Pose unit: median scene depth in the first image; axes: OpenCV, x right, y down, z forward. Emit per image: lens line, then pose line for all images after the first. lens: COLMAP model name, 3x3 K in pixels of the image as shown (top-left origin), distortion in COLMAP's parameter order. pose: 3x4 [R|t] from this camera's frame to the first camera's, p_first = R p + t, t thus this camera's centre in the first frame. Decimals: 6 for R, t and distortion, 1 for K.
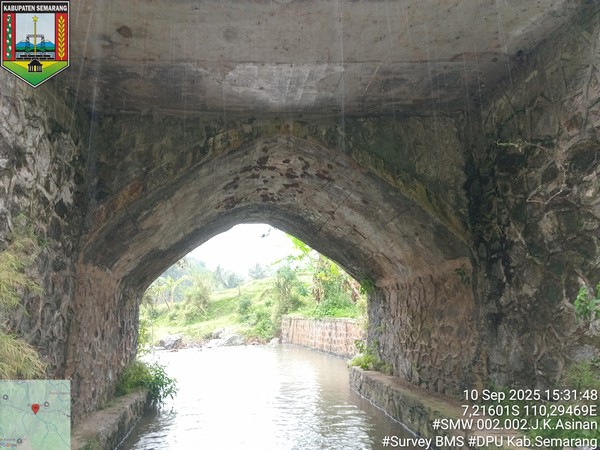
lens RADIAL K [[450.2, 0, 297.8], [0, 450.2, 226.2], [0, 0, 1]] dist [0.074057, -0.143848]
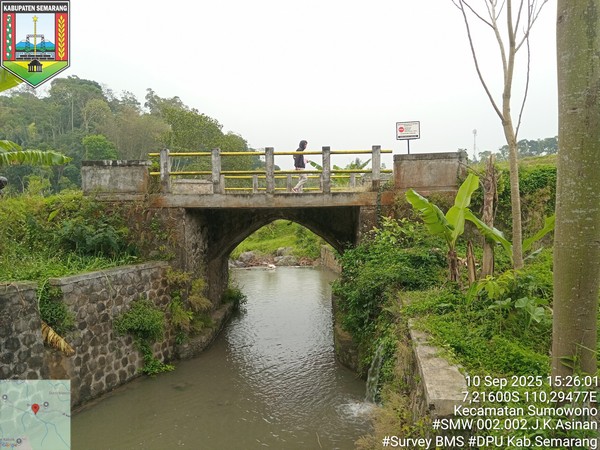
lens RADIAL K [[450.2, 0, 297.8], [0, 450.2, 226.2], [0, 0, 1]] dist [0.074057, -0.143848]
pose [[0.986491, 0.021598, -0.162388, 0.482050], [0.014831, 0.975425, 0.219831, -0.694425], [0.163145, -0.219270, 0.961927, -1.458529]]
